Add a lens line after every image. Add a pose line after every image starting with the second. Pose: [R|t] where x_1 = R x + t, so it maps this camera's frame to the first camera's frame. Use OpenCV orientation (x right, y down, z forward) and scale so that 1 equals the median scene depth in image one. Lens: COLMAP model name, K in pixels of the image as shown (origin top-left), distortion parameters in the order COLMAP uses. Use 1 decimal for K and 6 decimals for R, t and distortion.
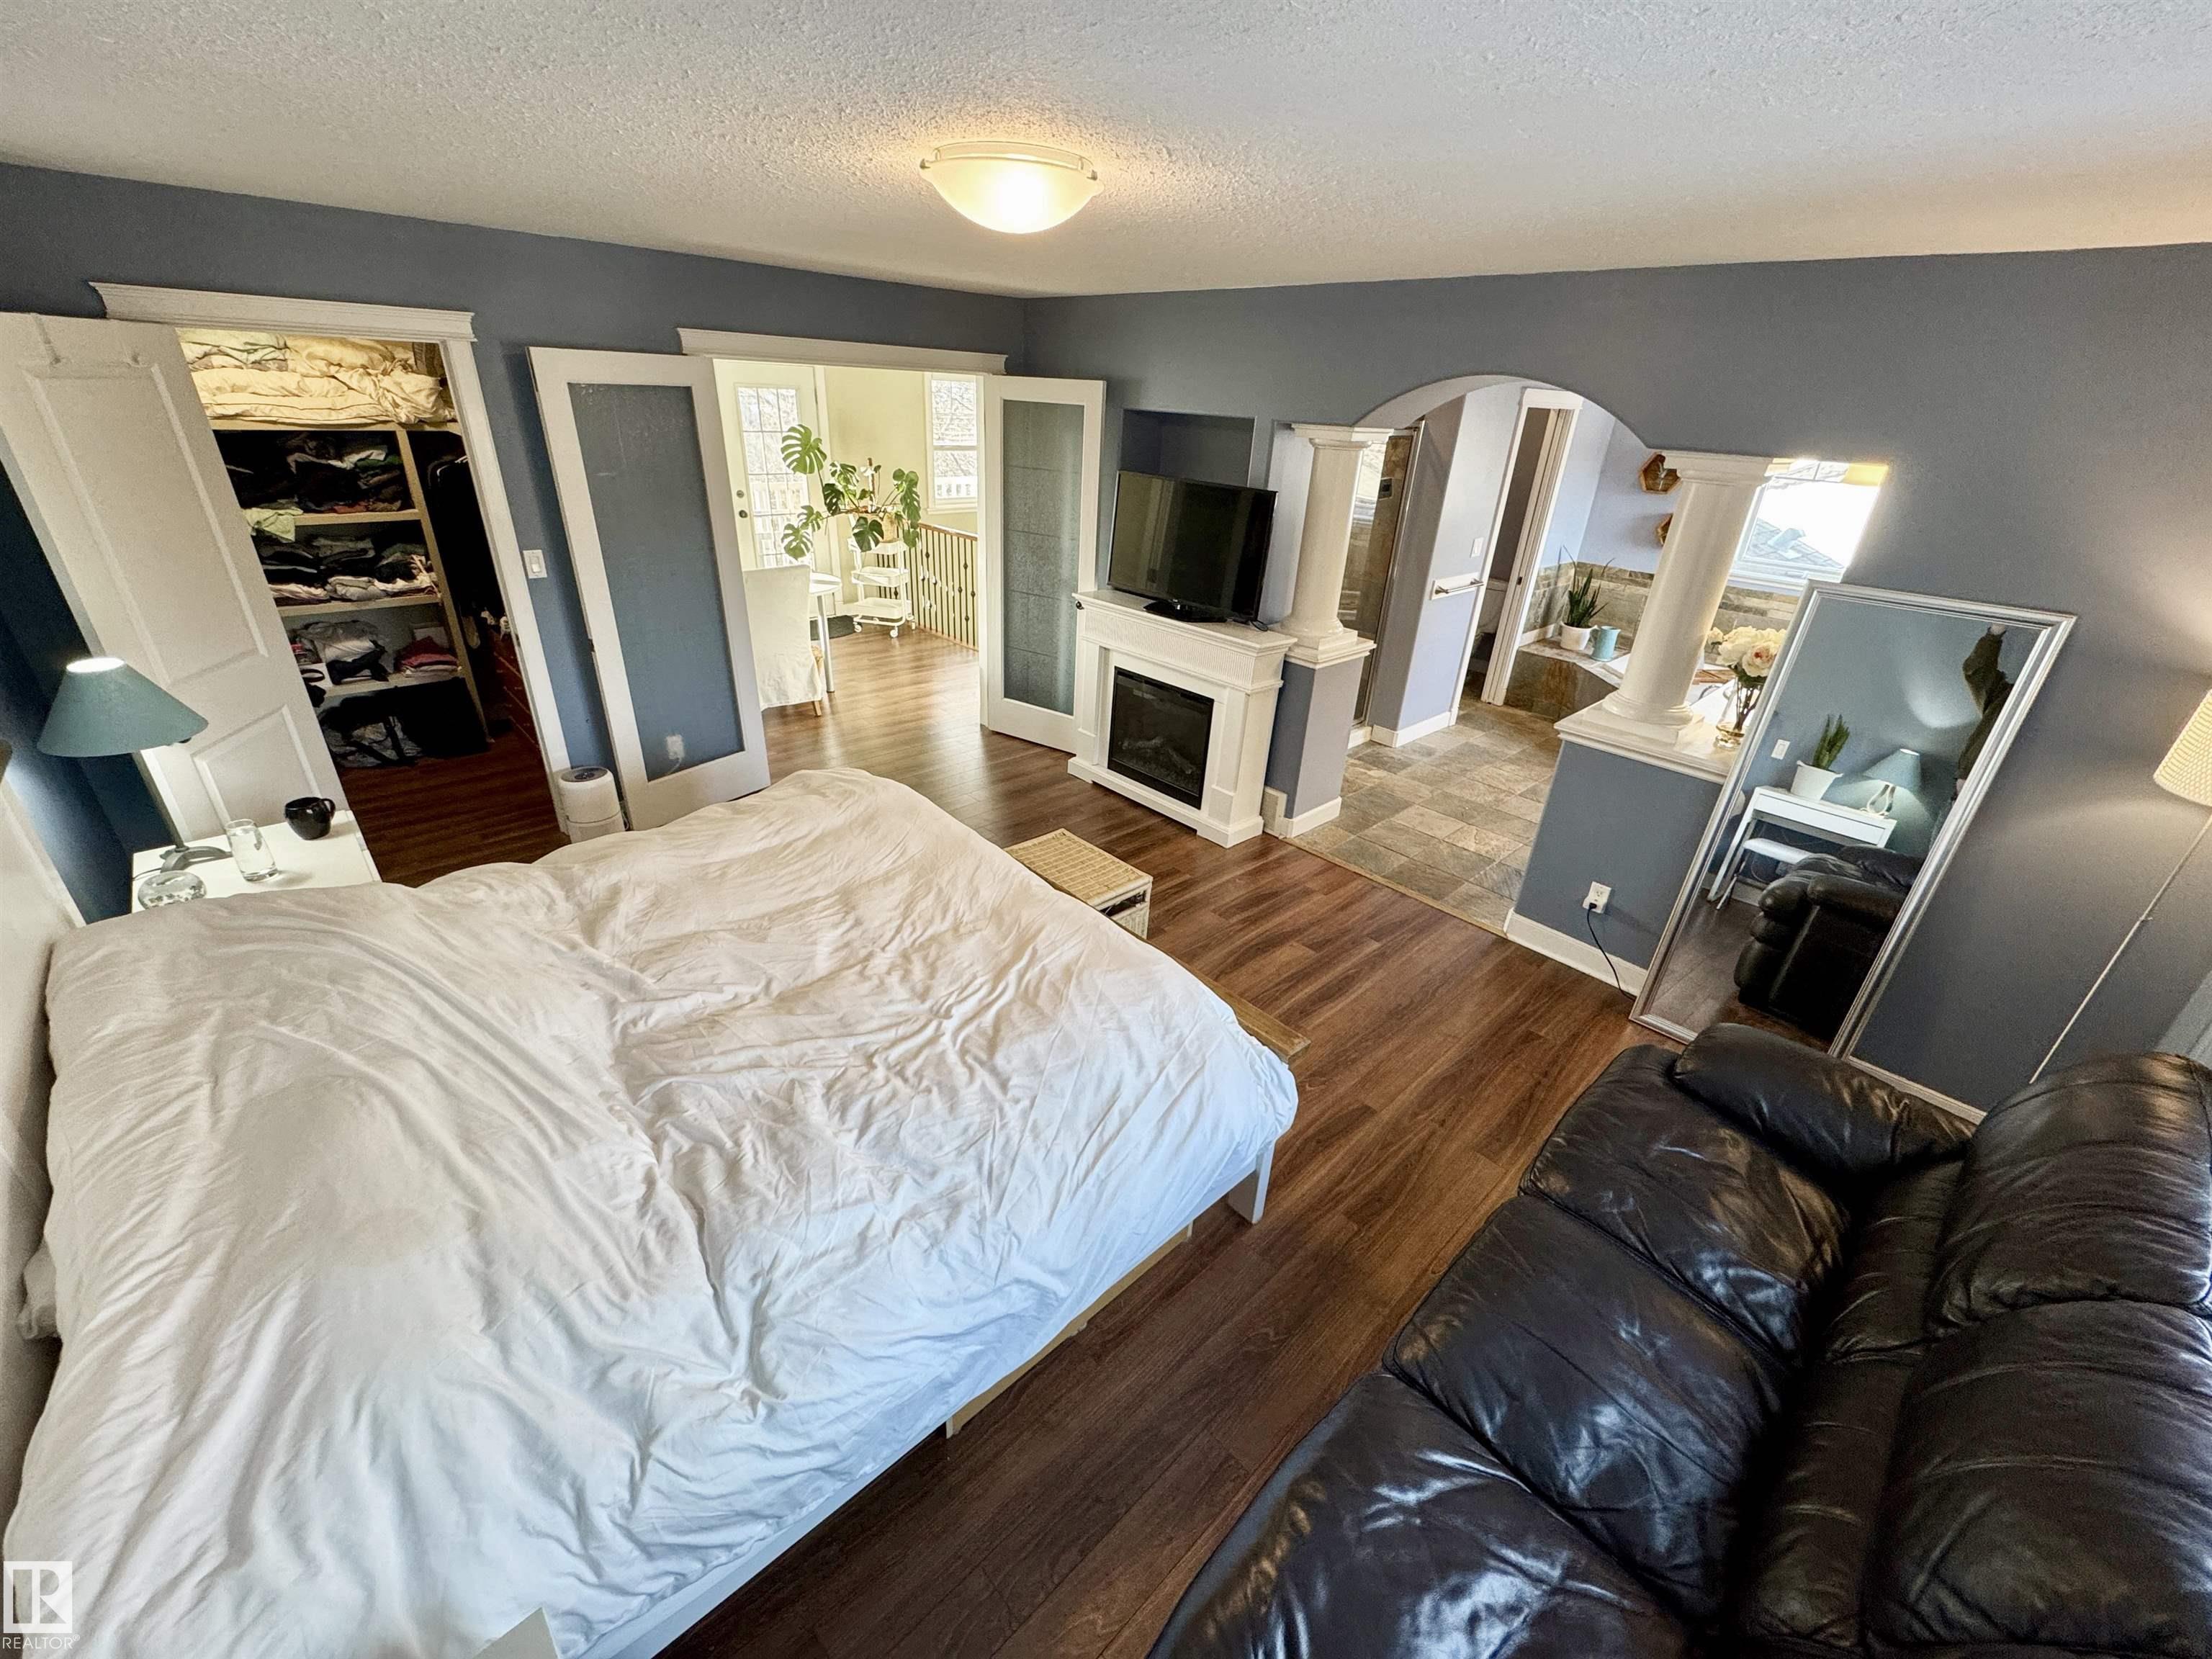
lens RADIAL K [[881.8, 0, 1102.7], [0, 881.8, 827.7], [0, 0, 1]] dist [-0.002795, 0.000561]
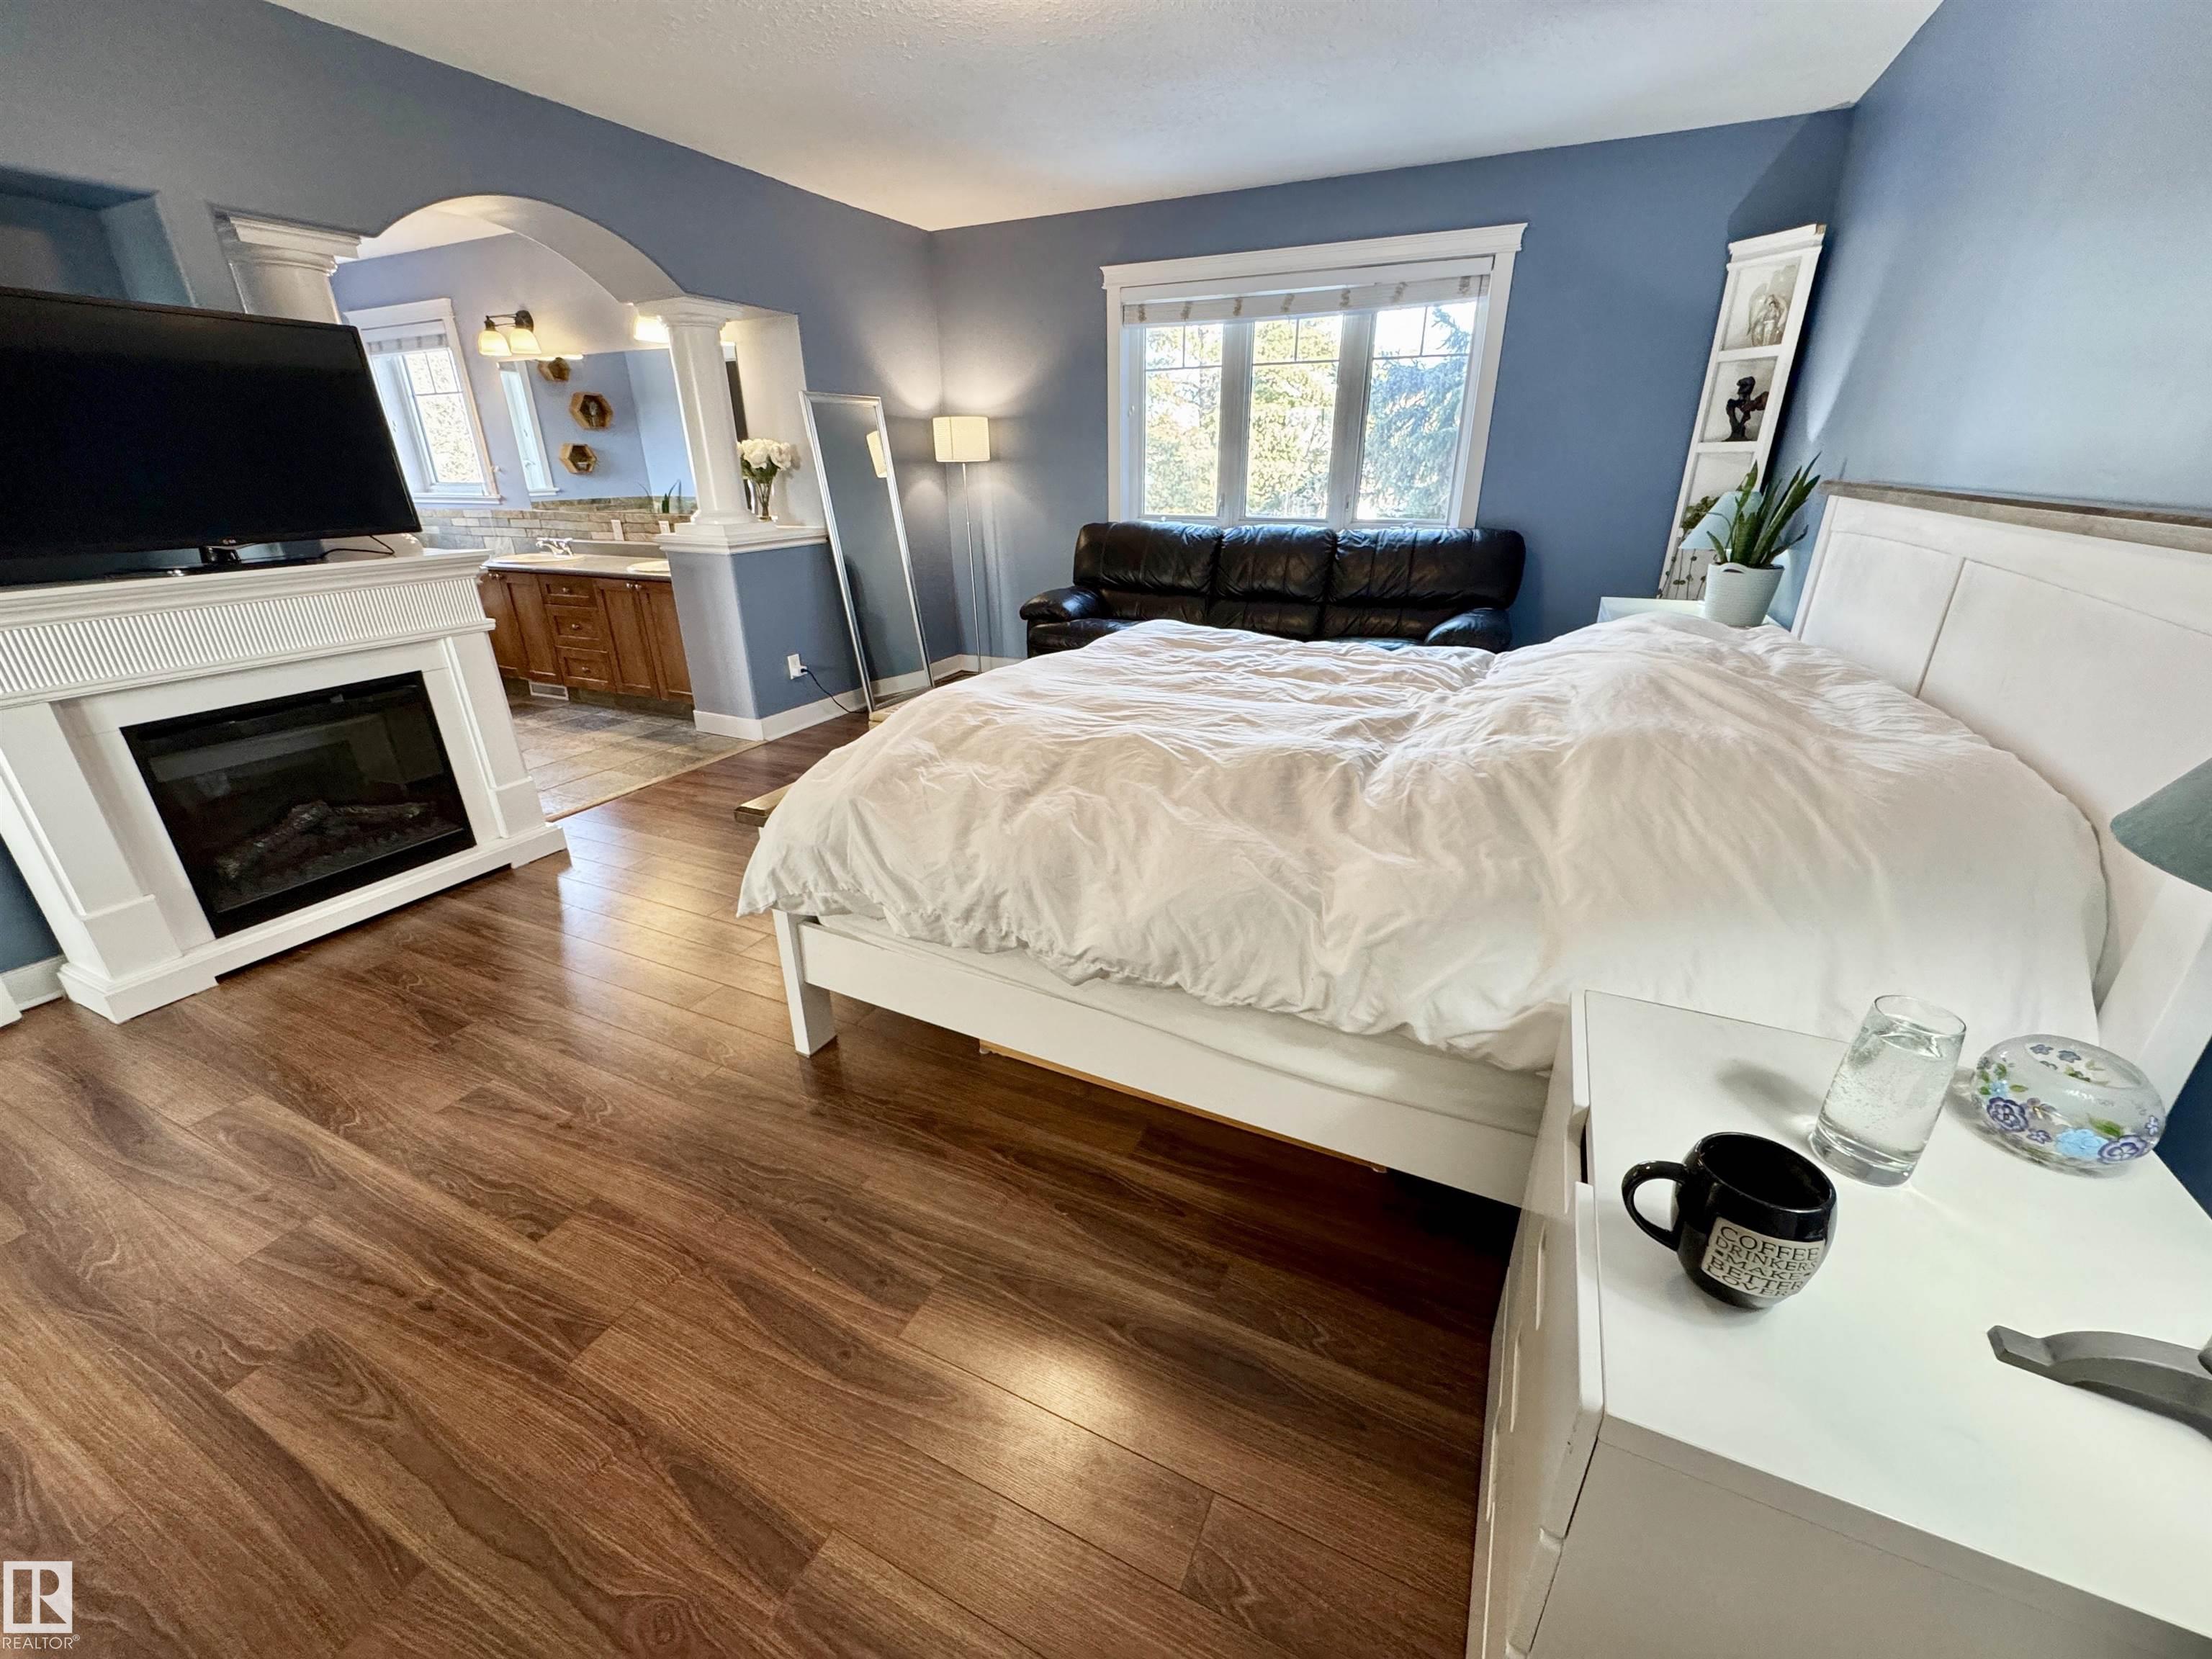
lens RADIAL K [[881.8, 0, 1101.0], [0, 881.8, 829.1], [0, 0, 1]] dist [-0.002795, 0.000561]
pose [[-0.357857, -0.400378, 0.843585, -0.540748], [0.405399, 0.747215, 0.526613, -0.166592], [-0.841184, 0.530441, -0.105083, 0.605601]]
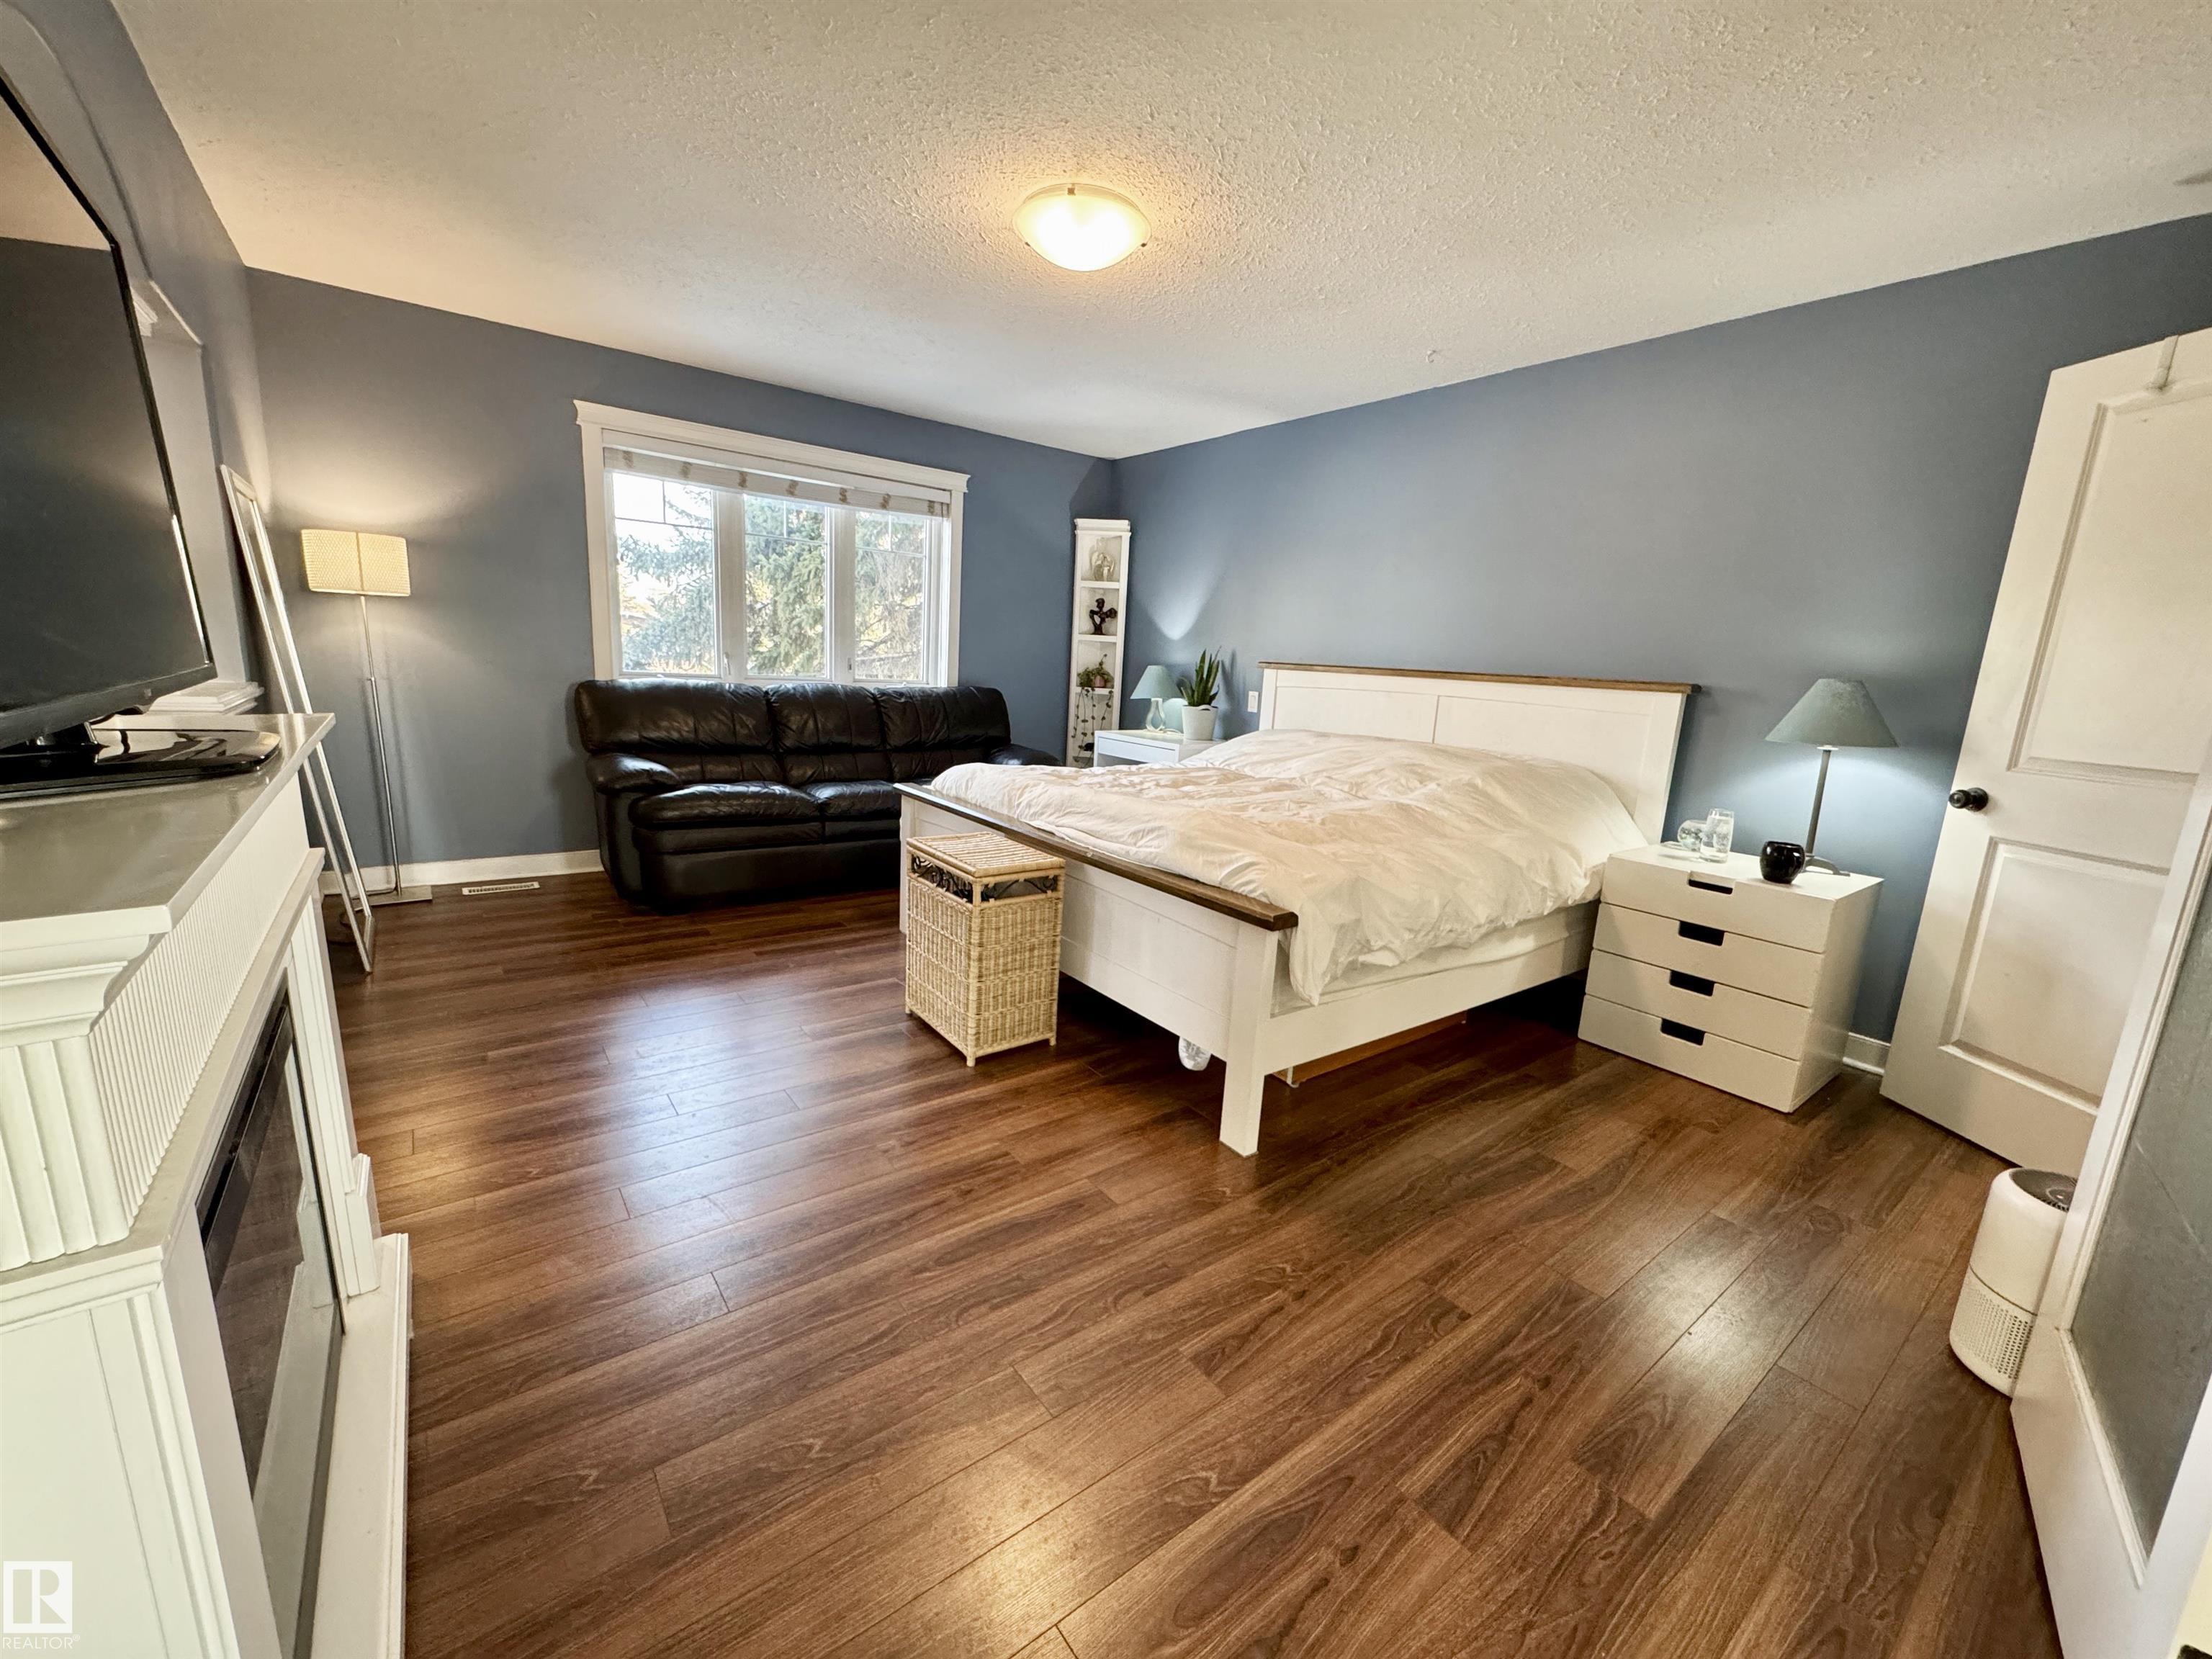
lens RADIAL K [[881.8, 0, 1105.6], [0, 881.8, 830.8], [0, 0, 1]] dist [-0.002795, 0.000561]
pose [[-0.988959, -0.120523, 0.086227, -0.137364], [-0.043554, 0.792552, 0.608247, -0.314478], [-0.141648, 0.597775, -0.789050, 0.988815]]
